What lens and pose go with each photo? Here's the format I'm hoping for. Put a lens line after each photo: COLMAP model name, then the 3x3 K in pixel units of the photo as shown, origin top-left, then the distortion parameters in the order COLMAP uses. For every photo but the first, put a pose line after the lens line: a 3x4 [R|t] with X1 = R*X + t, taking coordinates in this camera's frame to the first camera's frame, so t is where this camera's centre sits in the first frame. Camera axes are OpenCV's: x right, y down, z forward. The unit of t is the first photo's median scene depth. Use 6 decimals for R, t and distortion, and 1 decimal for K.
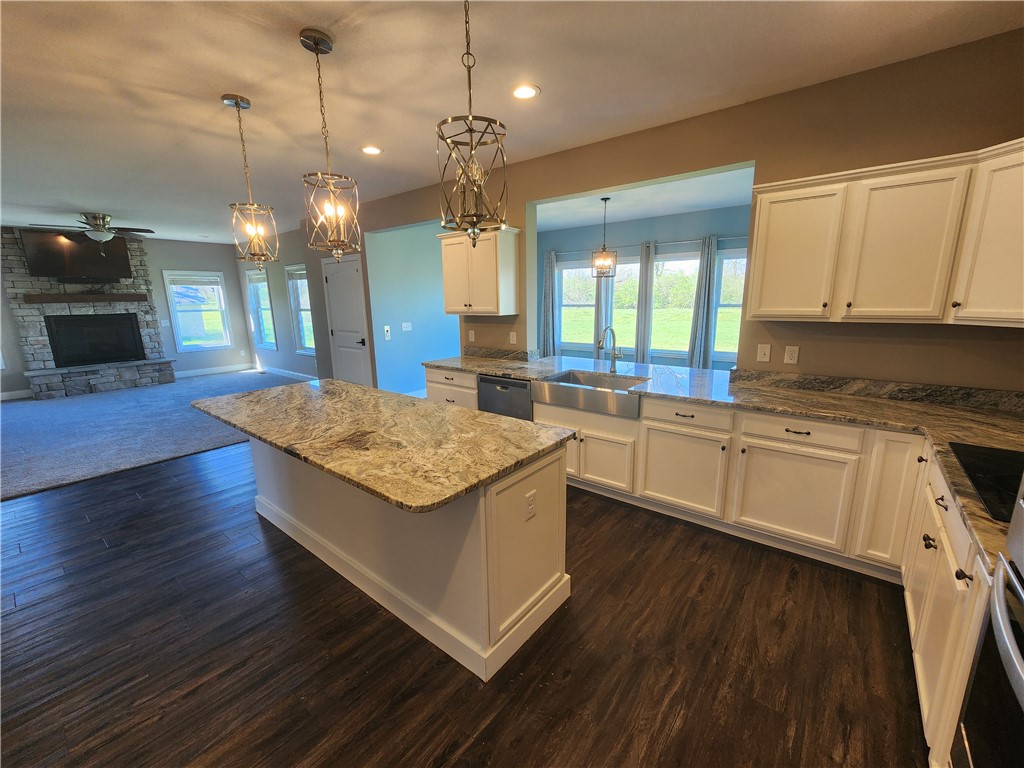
lens RADIAL K [[421.3, 0, 516.0], [0, 421.3, 388.2], [0, 0, 1]] dist [0.000522, 0.000090]
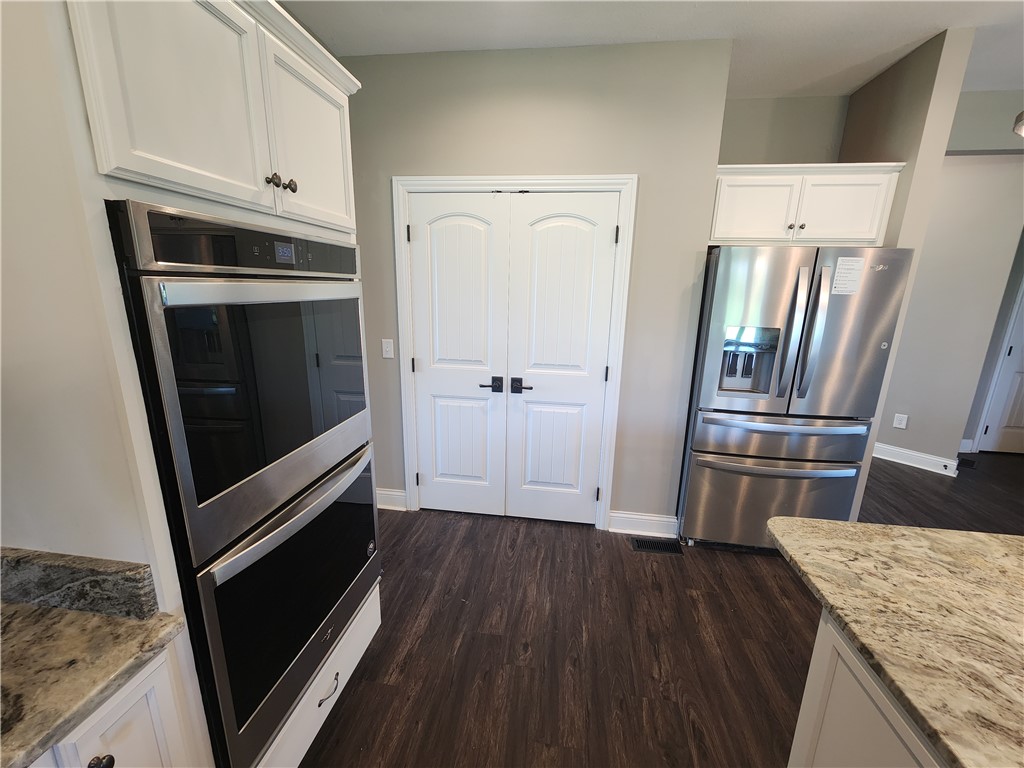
lens RADIAL K [[421.3, 0, 516.0], [0, 421.3, 388.2], [0, 0, 1]] dist [0.000522, 0.000090]
pose [[-0.858227, 0.119099, -0.499262, 0.571049], [-0.115997, 0.902536, 0.414697, -0.251250], [0.499992, 0.413817, -0.760765, 1.098643]]
